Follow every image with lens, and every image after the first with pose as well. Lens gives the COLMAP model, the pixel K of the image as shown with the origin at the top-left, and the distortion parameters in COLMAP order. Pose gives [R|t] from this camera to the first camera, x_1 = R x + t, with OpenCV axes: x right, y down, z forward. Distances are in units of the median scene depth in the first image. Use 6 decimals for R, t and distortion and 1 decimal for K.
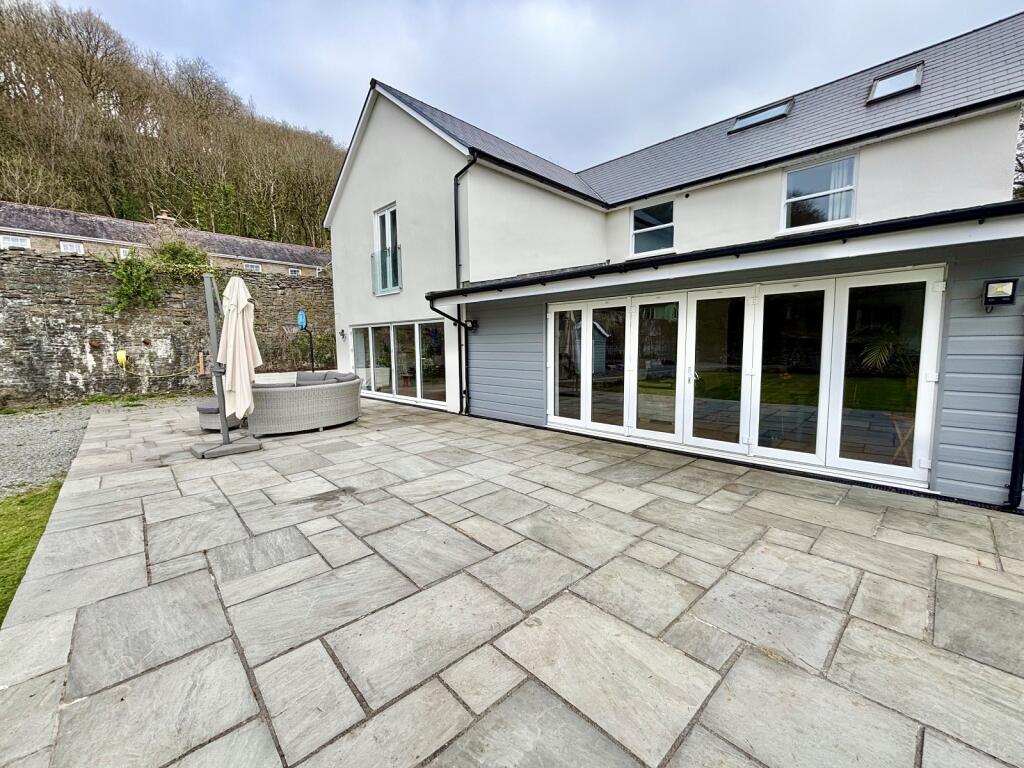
lens RADIAL K [[414.9, 0, 512.0], [0, 414.9, 382.6], [0, 0, 1]] dist [-0.000076, 0.000939]
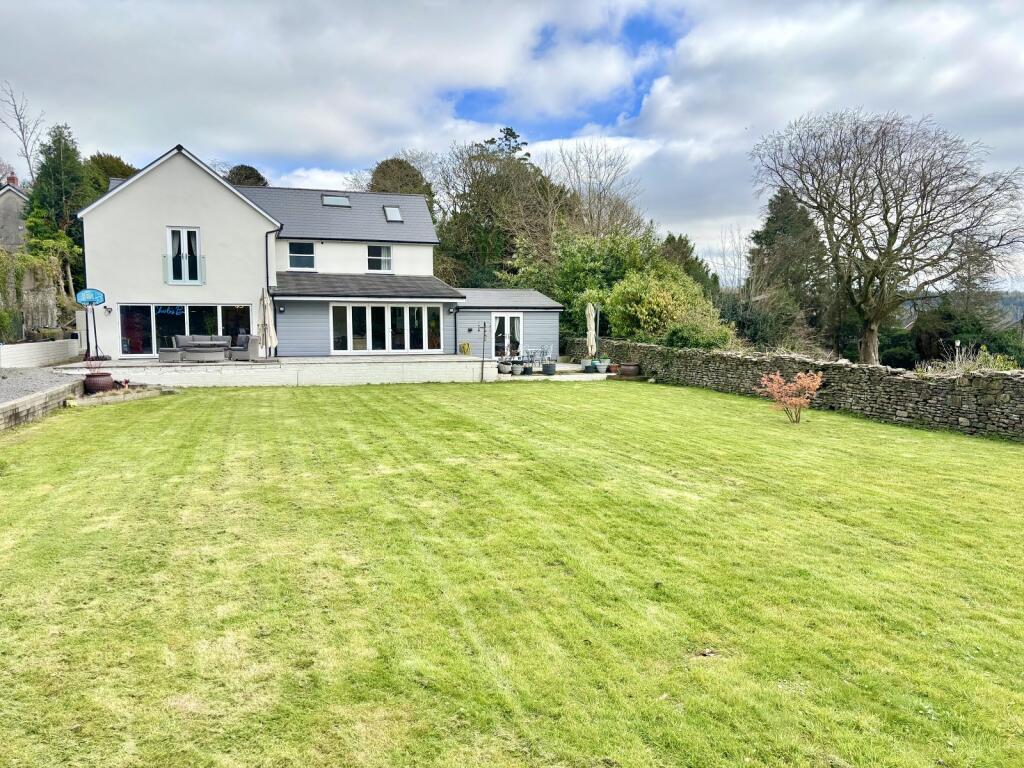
lens RADIAL K [[769.4, 0, 518.7], [0, 769.4, 388.4], [0, 0, 1]] dist [0.022475, -0.007355]
pose [[0.432463, -0.061796, 0.899532, -2.148956], [0.082750, 0.996158, 0.028650, 0.162307], [-0.897847, 0.062046, 0.435915, -1.159611]]
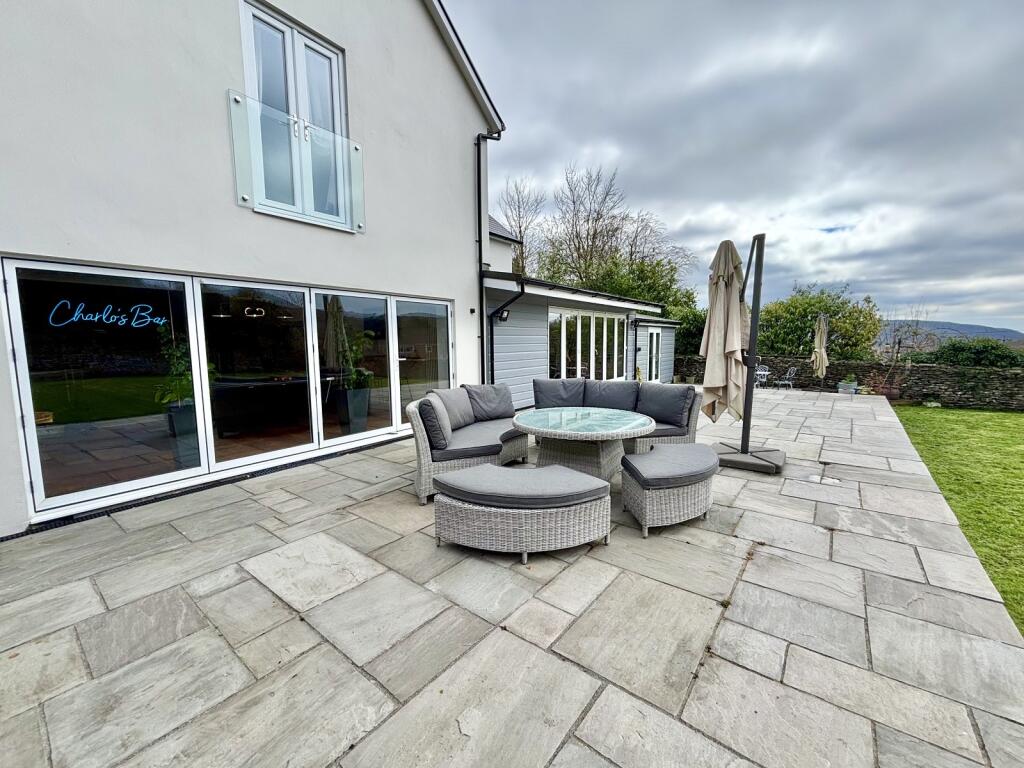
lens RADIAL K [[414.9, 0, 517.4], [0, 414.9, 407.4], [0, 0, 1]] dist [-0.000076, 0.000939]
pose [[-0.160292, -0.148032, 0.975906, -0.747988], [0.102002, 0.980913, 0.165546, -0.062048], [-0.981785, 0.126080, -0.142133, 0.824036]]
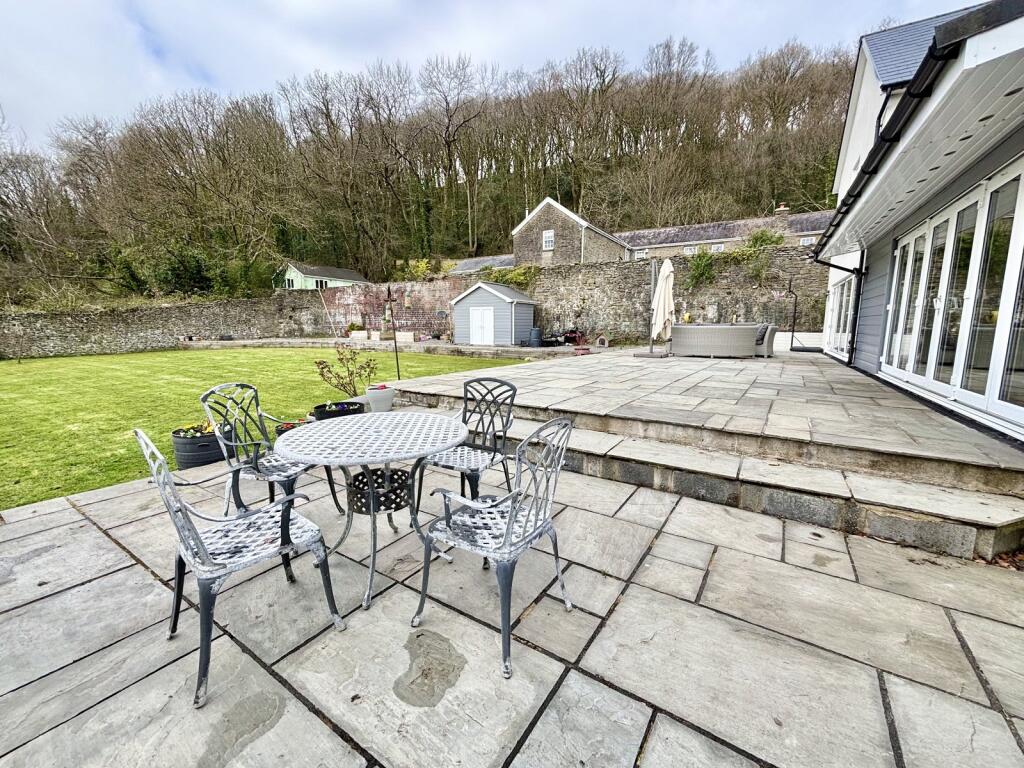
lens RADIAL K [[414.9, 0, 512.6], [0, 414.9, 381.8], [0, 0, 1]] dist [-0.000076, 0.000939]
pose [[0.220335, 0.144484, -0.964664, 0.516869], [-0.098967, 0.987177, 0.125252, 0.053960], [0.970391, 0.067872, 0.231809, -0.002510]]
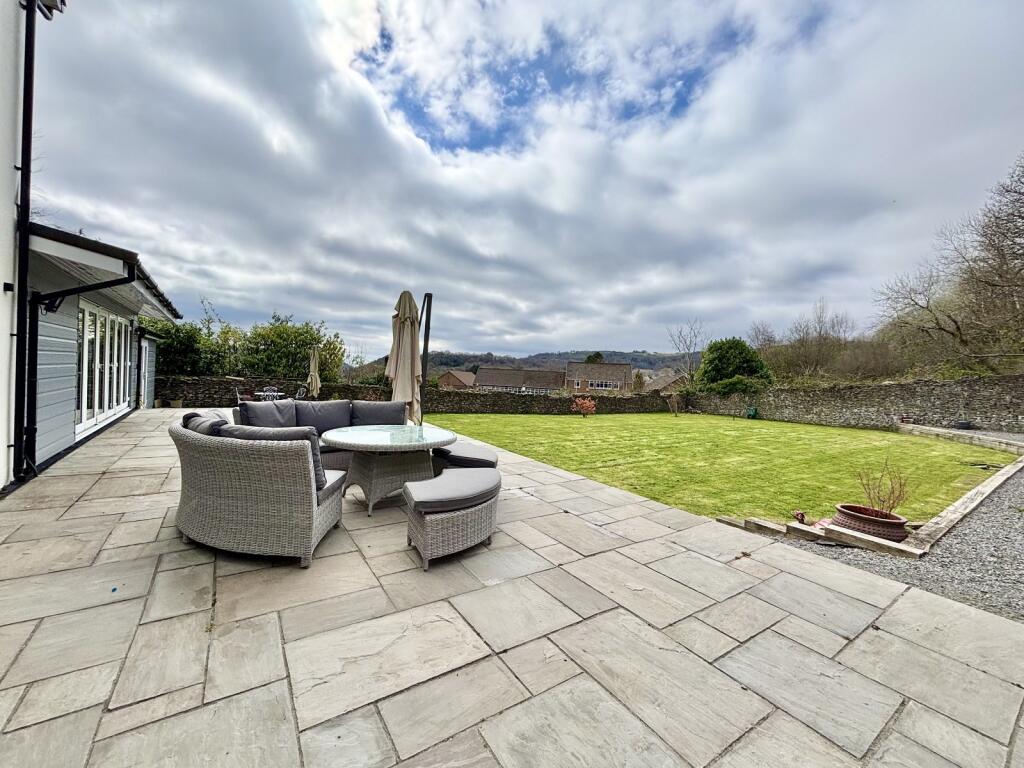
lens RADIAL K [[414.9, 0, 517.6], [0, 414.9, 389.7], [0, 0, 1]] dist [-0.000076, 0.000939]
pose [[-0.988437, -0.043078, 0.145383, -0.601950], [-0.024529, 0.991593, 0.127047, -0.077649], [-0.149634, 0.122012, -0.981184, 1.044431]]
